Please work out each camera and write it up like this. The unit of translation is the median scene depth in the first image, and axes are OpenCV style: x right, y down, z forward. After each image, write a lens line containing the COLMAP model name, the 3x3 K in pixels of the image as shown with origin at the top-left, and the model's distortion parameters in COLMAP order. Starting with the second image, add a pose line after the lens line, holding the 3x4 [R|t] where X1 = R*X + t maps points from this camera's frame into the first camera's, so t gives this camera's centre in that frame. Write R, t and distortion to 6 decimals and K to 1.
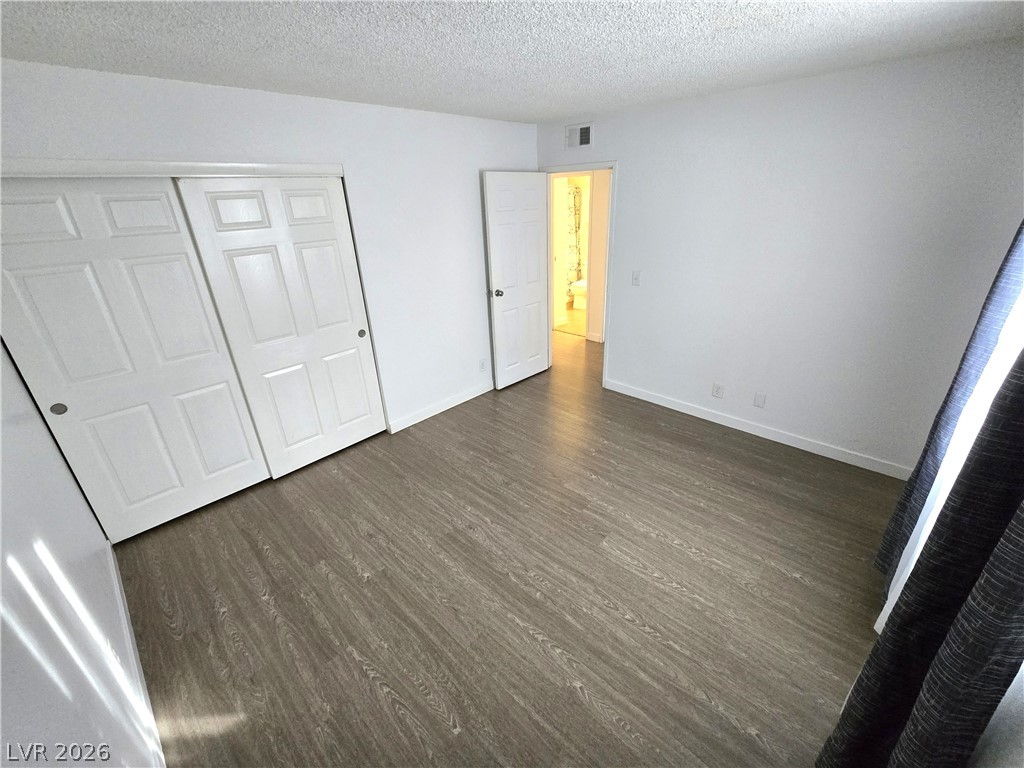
lens RADIAL K [[426.7, 0, 528.0], [0, 426.7, 379.8], [0, 0, 1]] dist [-0.001166, 0.001149]
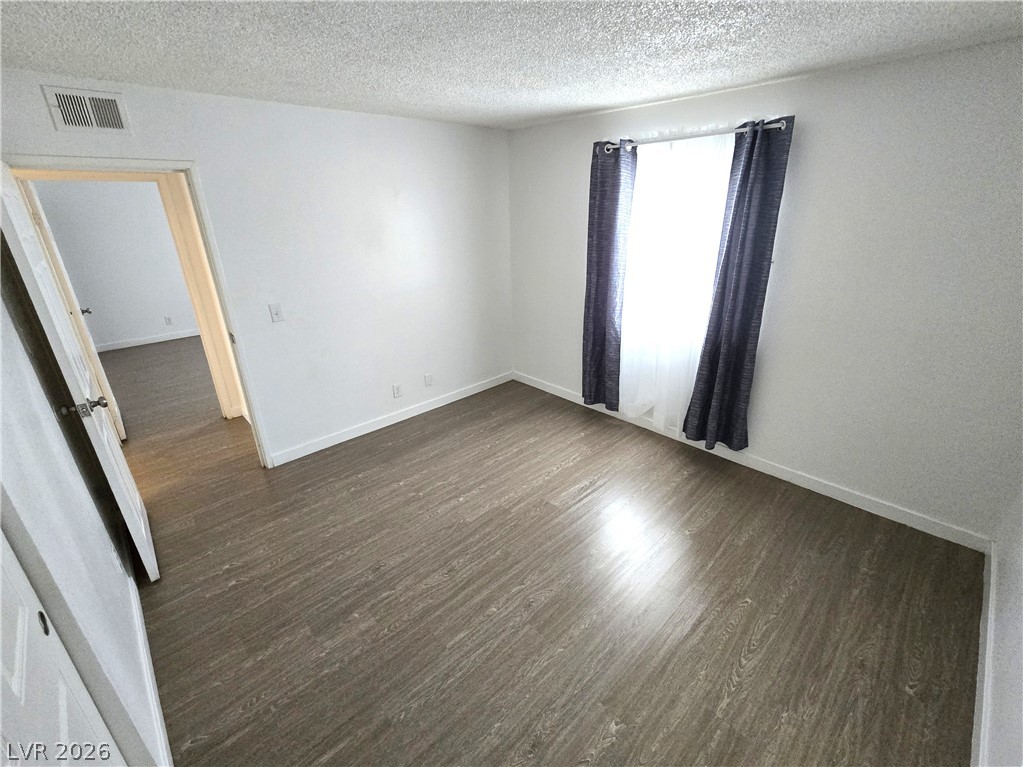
lens RADIAL K [[438.2, 0, 513.8], [0, 438.2, 379.7], [0, 0, 1]] dist [0.006728, -0.001049]
pose [[0.066630, -0.346807, 0.935567, -0.809371], [0.407819, 0.865218, 0.291685, -0.293618], [-0.910628, 0.362107, 0.199084, 0.744849]]
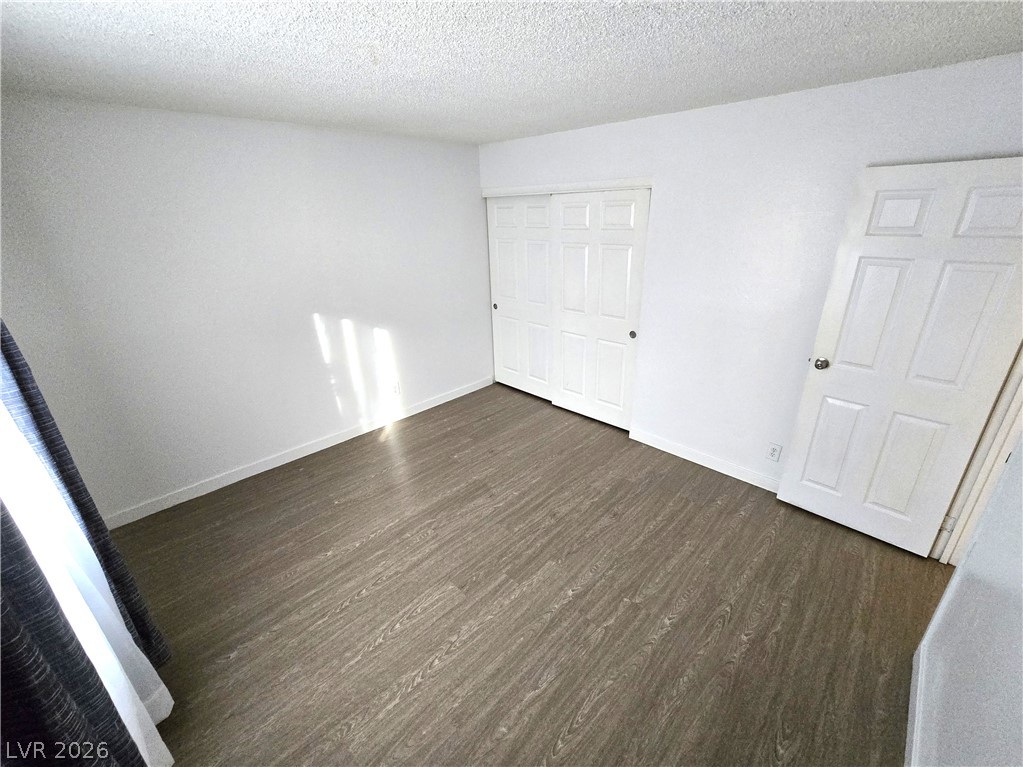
lens RADIAL K [[426.3, 0, 518.1], [0, 426.3, 385.0], [0, 0, 1]] dist [-0.001166, 0.001149]
pose [[-0.020276, 0.413072, -0.910473, 0.843409], [-0.382625, 0.838126, 0.388770, -0.409373], [0.923681, 0.356253, 0.141058, 0.840108]]
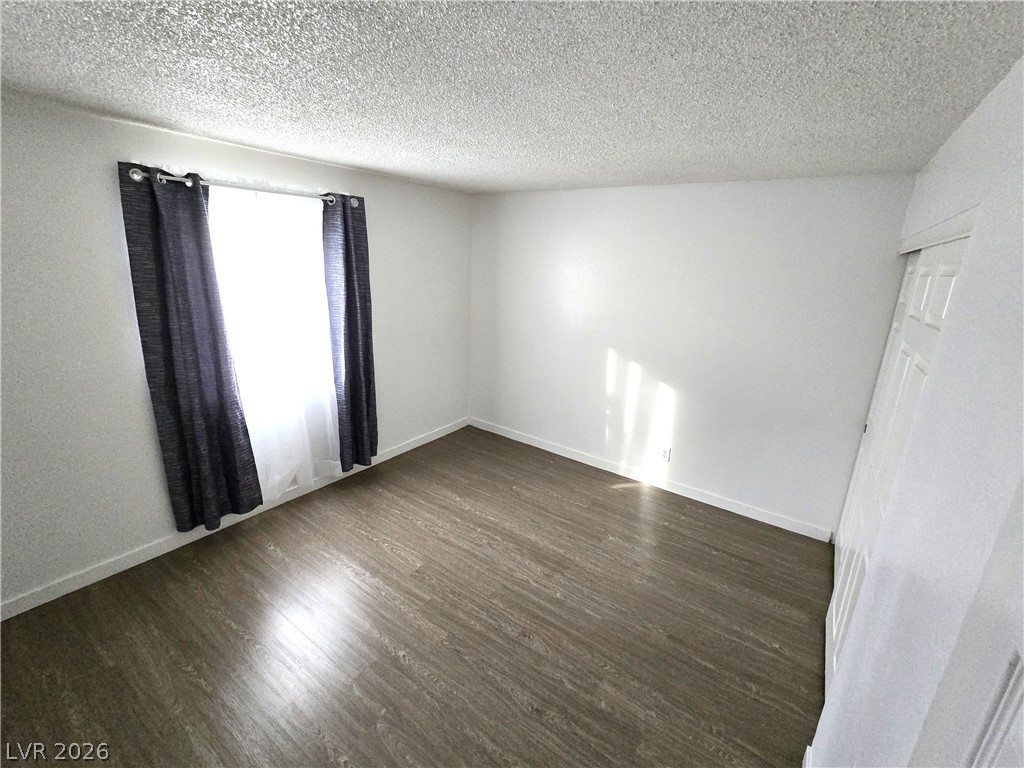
lens RADIAL K [[438.9, 0, 522.1], [0, 438.9, 386.8], [0, 0, 1]] dist [-0.018872, 0.000707]
pose [[-0.991556, 0.028435, -0.126523, 0.045826], [-0.059610, 0.766530, 0.639436, -0.691365], [0.115166, 0.641579, -0.758362, 1.576720]]
